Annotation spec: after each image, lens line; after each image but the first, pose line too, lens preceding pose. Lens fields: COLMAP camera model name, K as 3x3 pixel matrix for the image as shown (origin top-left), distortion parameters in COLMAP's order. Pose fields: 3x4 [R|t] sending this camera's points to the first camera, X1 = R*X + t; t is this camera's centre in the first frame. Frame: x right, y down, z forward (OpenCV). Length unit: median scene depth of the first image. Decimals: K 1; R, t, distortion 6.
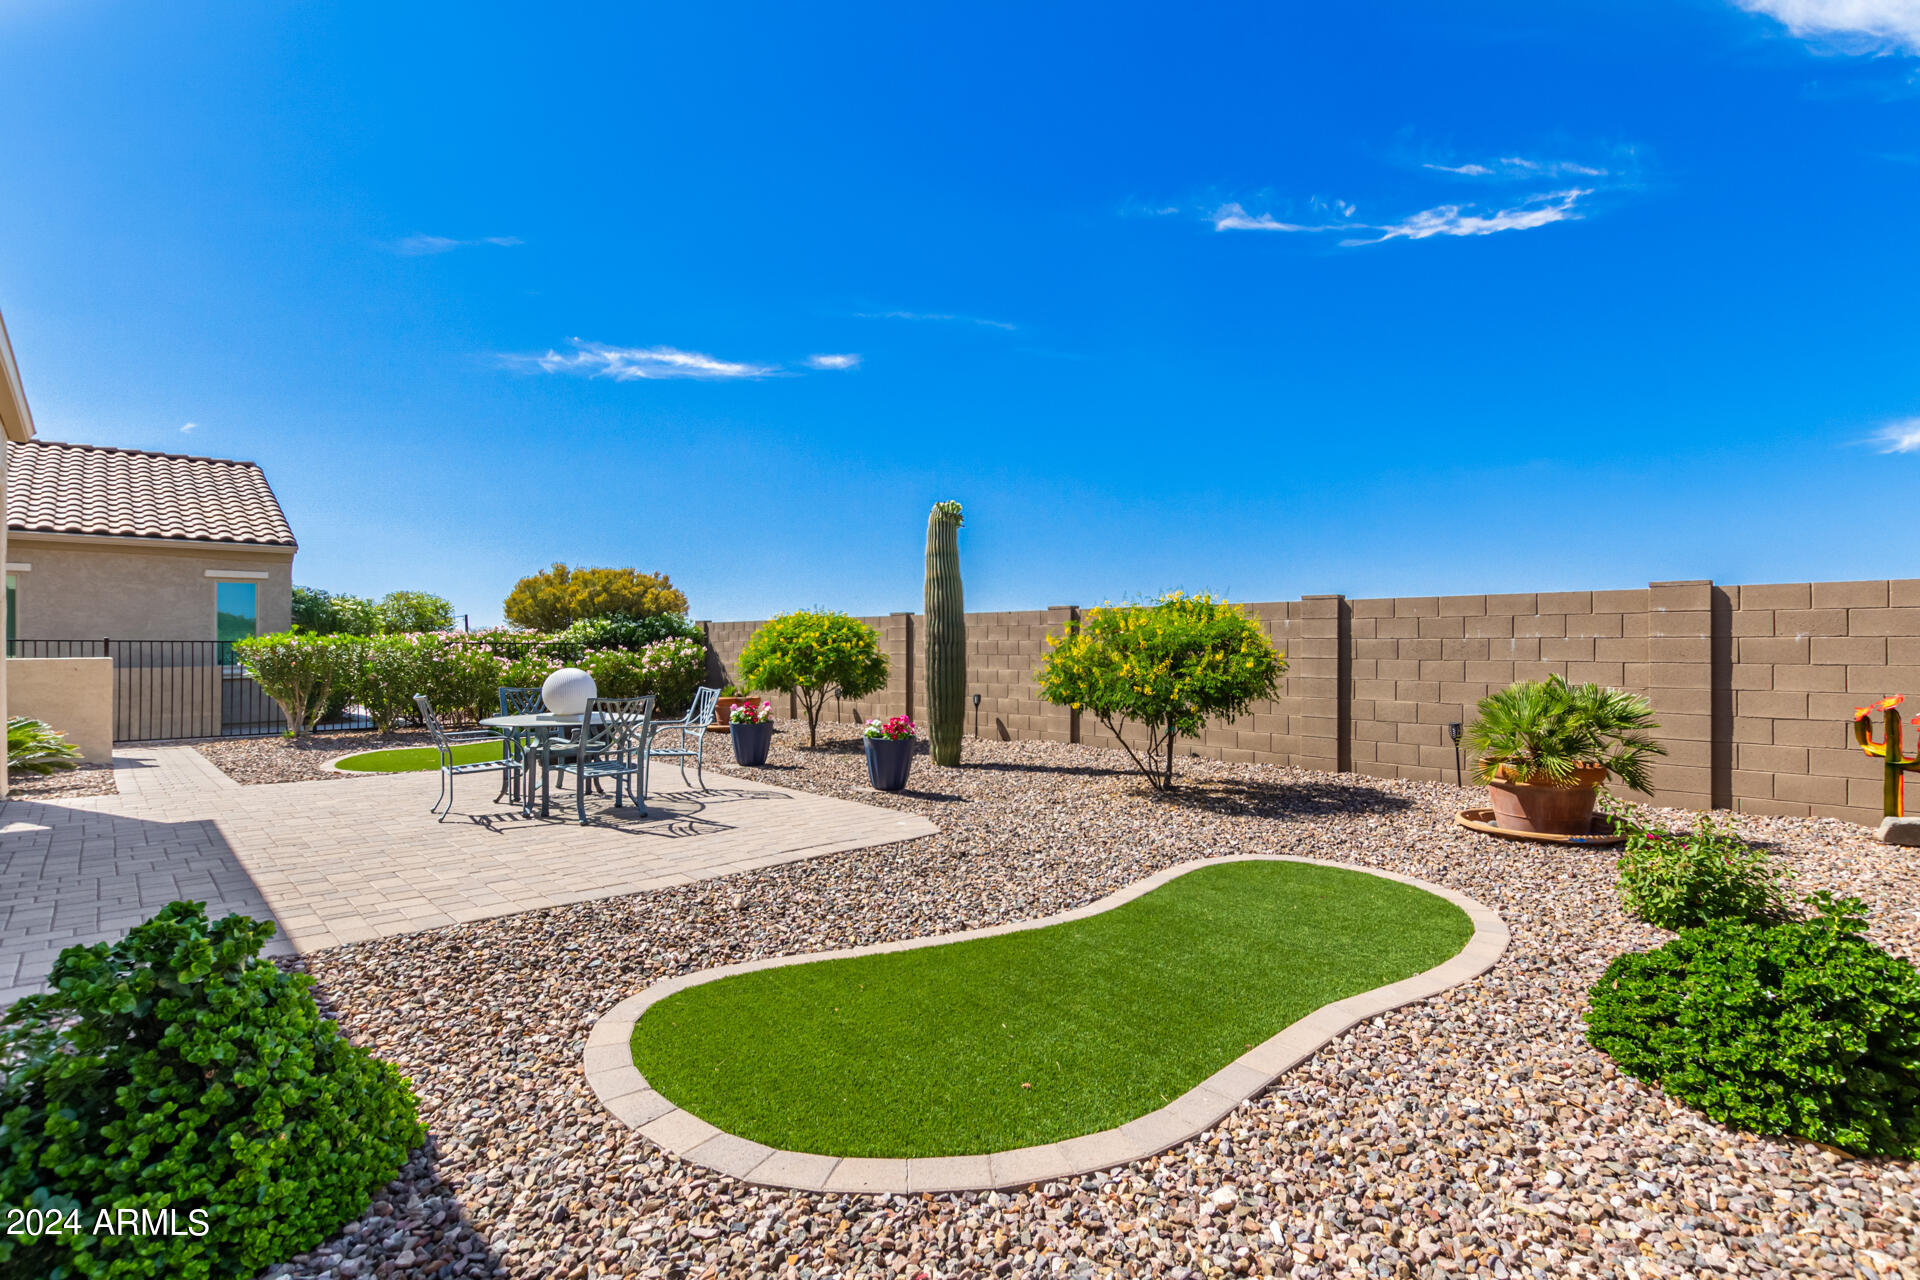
lens RADIAL K [[887.9, 0, 943.3], [0, 887.9, 663.6], [0, 0, 1]] dist [0.013707, -0.004491]
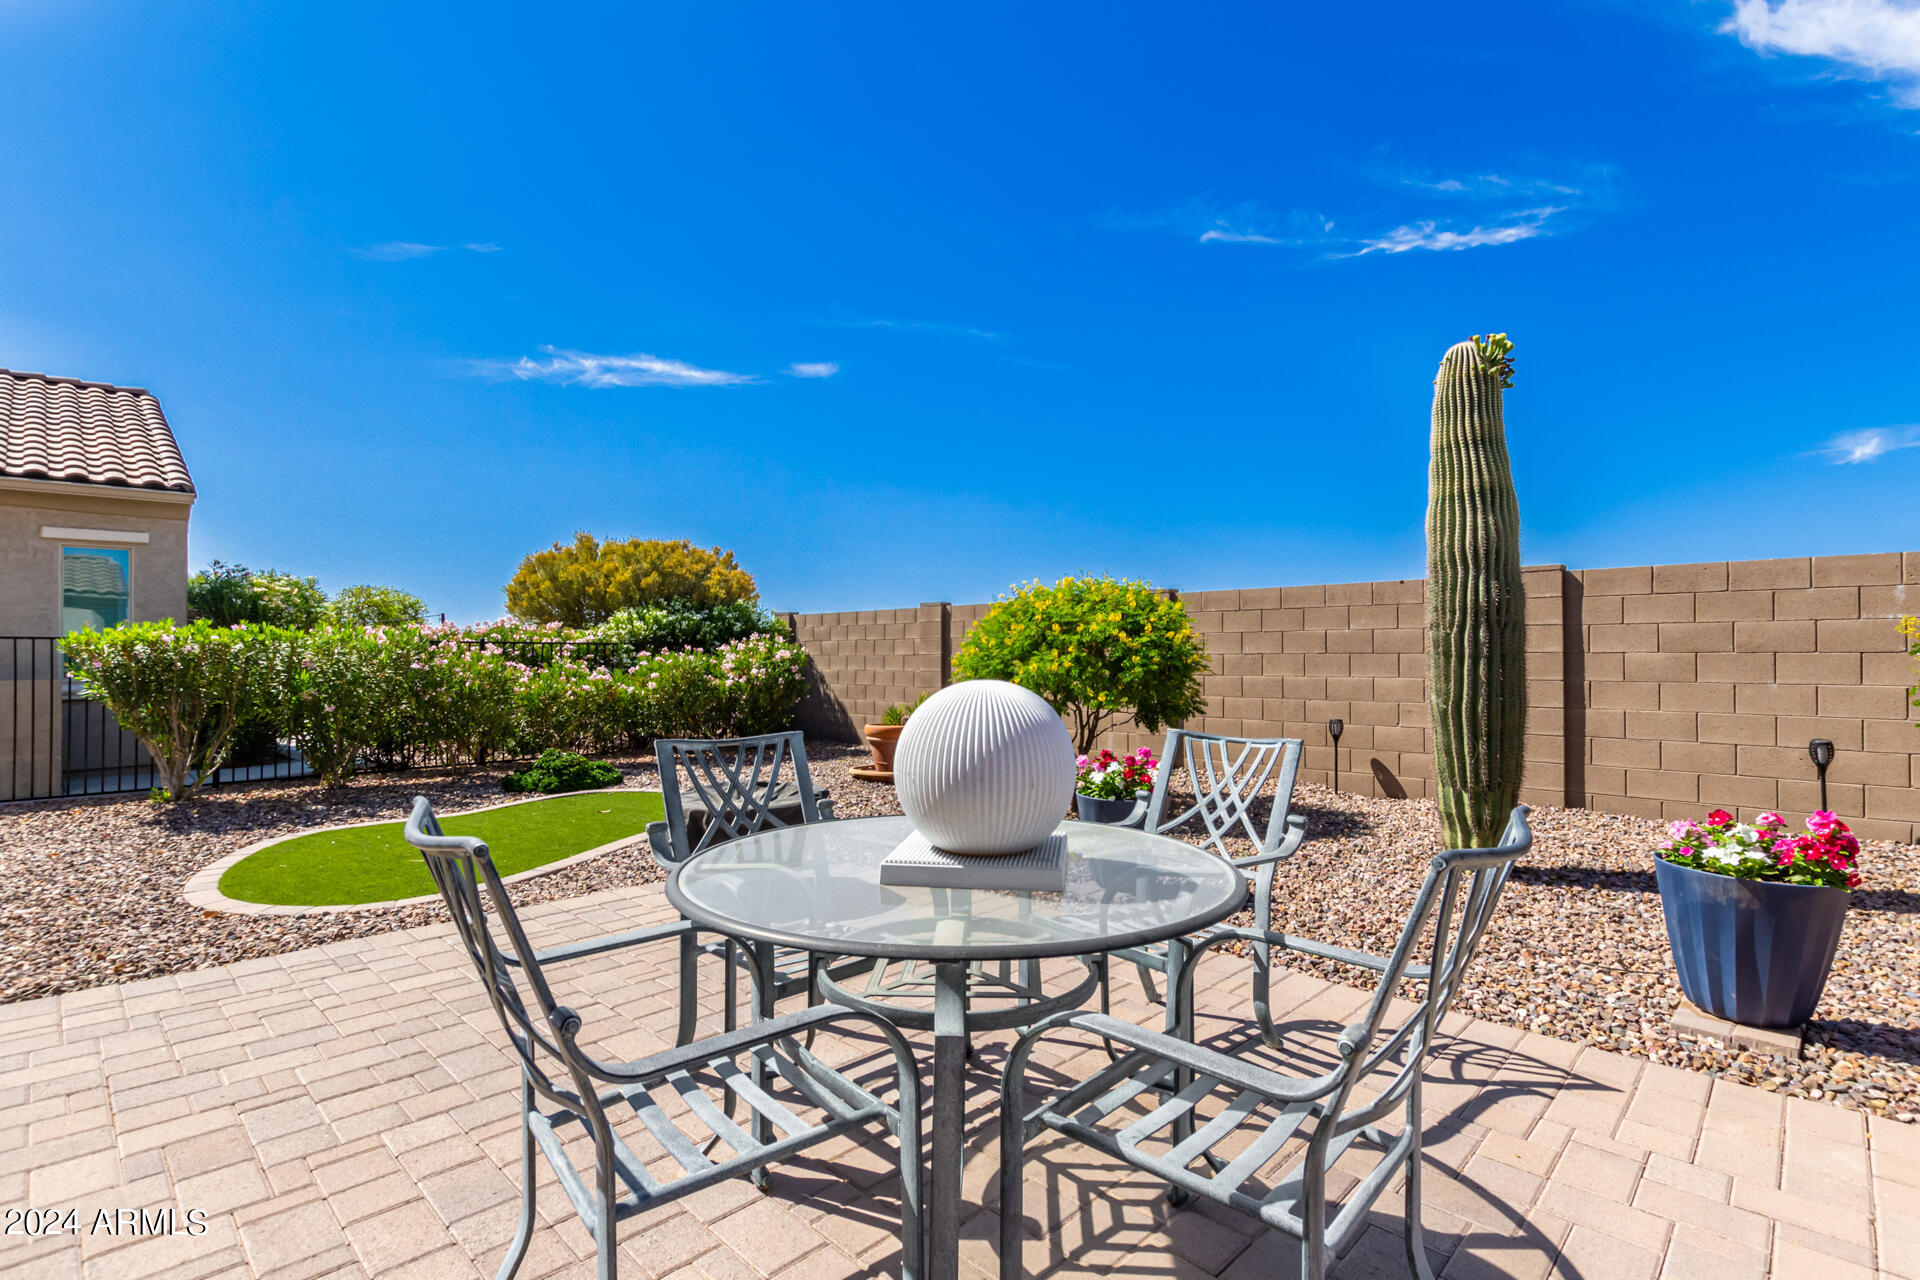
lens RADIAL K [[883.5, 0, 960.0], [0, 883.5, 640.0], [0, 0, 1]] dist [0.003021, 0.000766]
pose [[0.998938, -0.003743, 0.045932, -0.199399], [0.005346, 0.999379, -0.034833, 0.000360], [-0.045773, 0.035041, 0.998337, 0.334431]]
